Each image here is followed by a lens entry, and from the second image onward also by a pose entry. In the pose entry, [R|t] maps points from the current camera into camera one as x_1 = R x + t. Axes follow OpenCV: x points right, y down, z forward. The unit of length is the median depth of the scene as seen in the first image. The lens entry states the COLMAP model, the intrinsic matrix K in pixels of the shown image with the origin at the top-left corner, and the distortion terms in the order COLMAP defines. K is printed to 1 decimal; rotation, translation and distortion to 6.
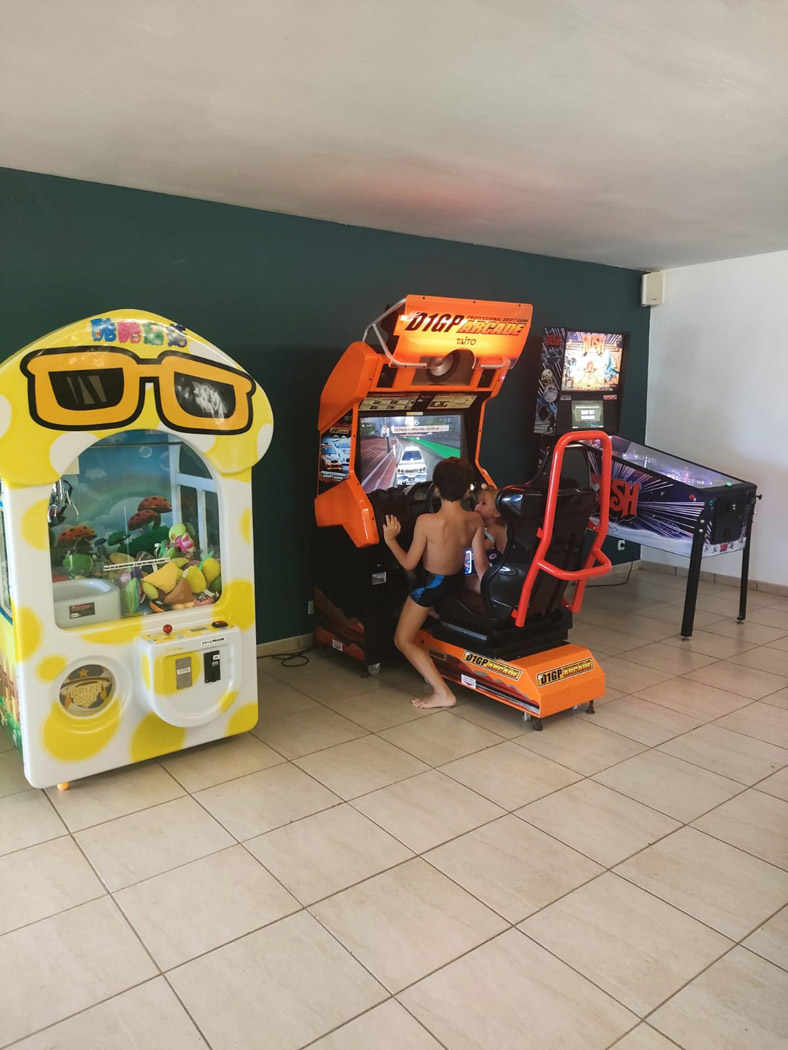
lens RADIAL K [[779.0, 0, 393.9], [0, 779.0, 524.5], [0, 0, 1]] dist [0.067454, 0.006812]
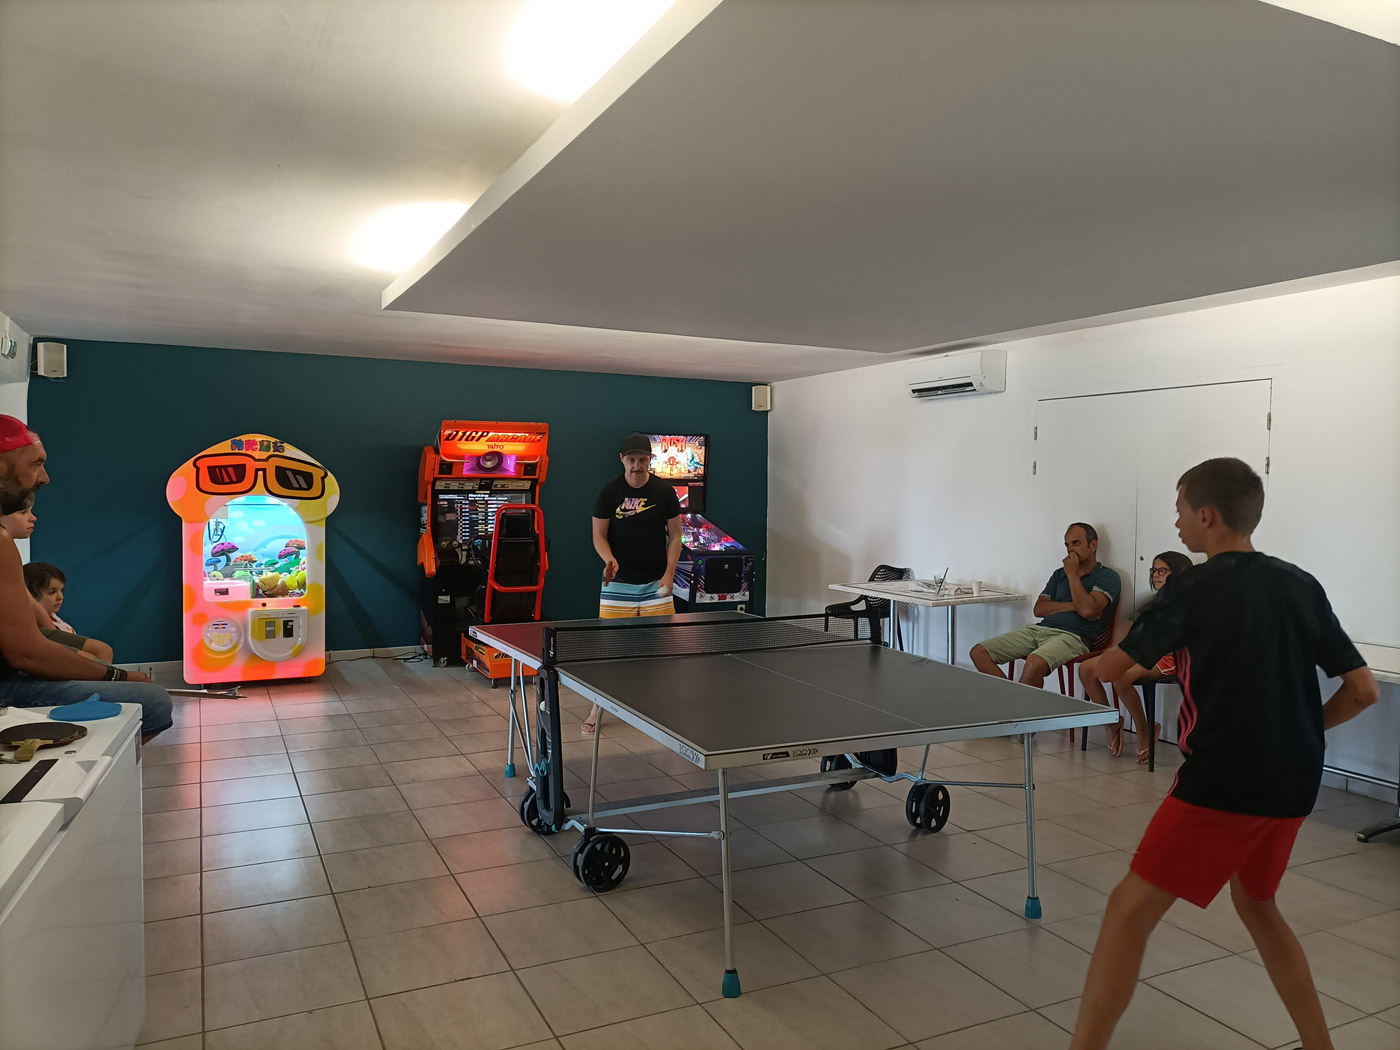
lens RADIAL K [[1038.7, 0, 699.4], [0, 1038.7, 526.5], [0, 0, 1]] dist [0.067454, 0.006812]
pose [[0.984617, 0.027686, -0.172522, 1.033510], [-0.046951, 0.992975, -0.108611, 0.157355], [0.168303, 0.115040, 0.979000, -1.140482]]
